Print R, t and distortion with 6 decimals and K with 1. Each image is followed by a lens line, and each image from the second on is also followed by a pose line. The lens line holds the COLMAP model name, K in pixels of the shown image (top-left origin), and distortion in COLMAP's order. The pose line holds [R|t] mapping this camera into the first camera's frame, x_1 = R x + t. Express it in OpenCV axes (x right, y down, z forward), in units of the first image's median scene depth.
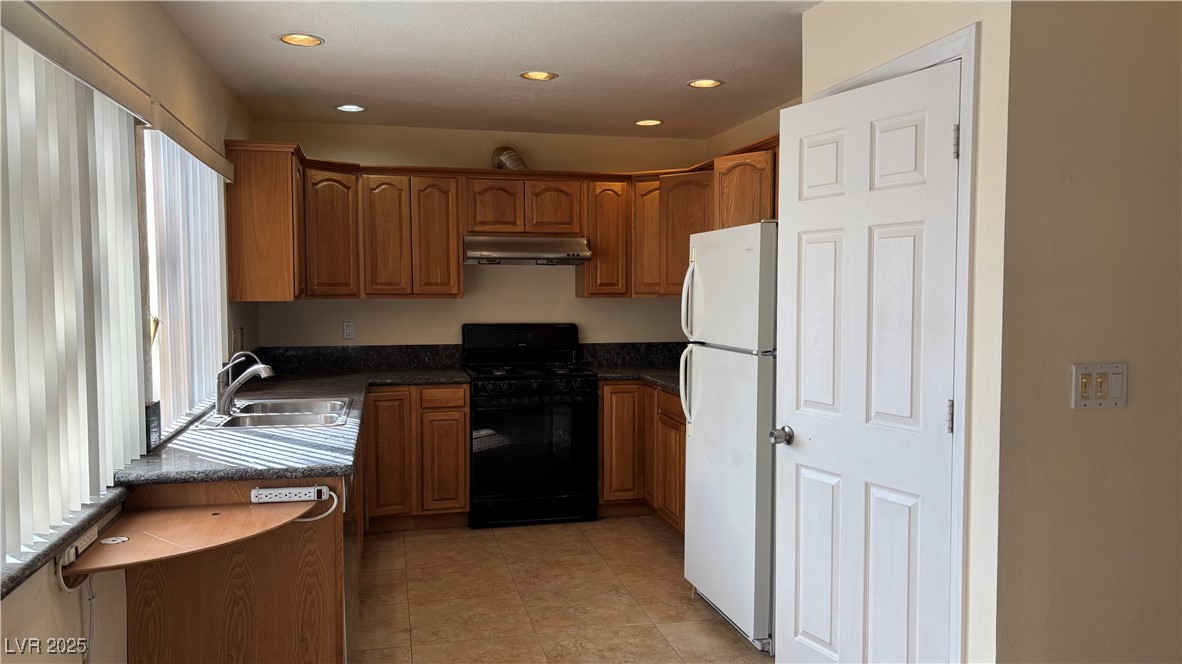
lens RADIAL K [[901.9, 0, 594.0], [0, 901.9, 338.9], [0, 0, 1]] dist [0.113756, -0.170515]
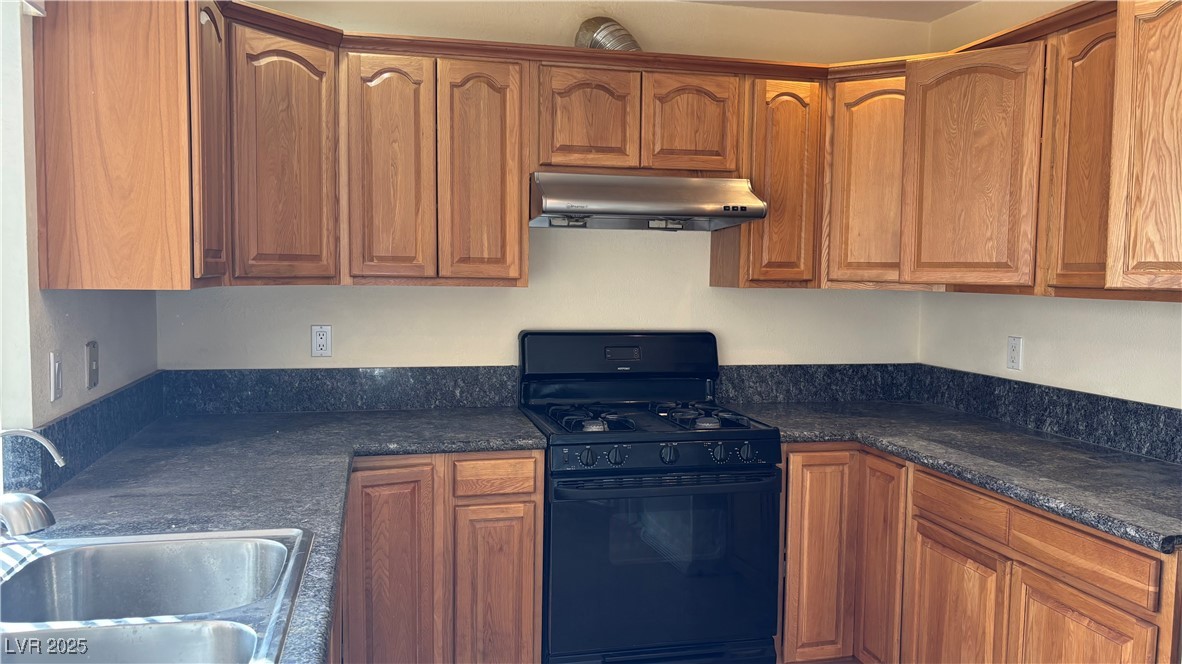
lens RADIAL K [[916.0, 0, 586.2], [0, 916.0, 333.1], [0, 0, 1]] dist [0.047384, -0.006761]
pose [[0.999893, 0.013857, -0.004693, -0.108028], [-0.013808, 0.999851, 0.010375, -0.023171], [0.004836, -0.010309, 0.999935, 0.450919]]
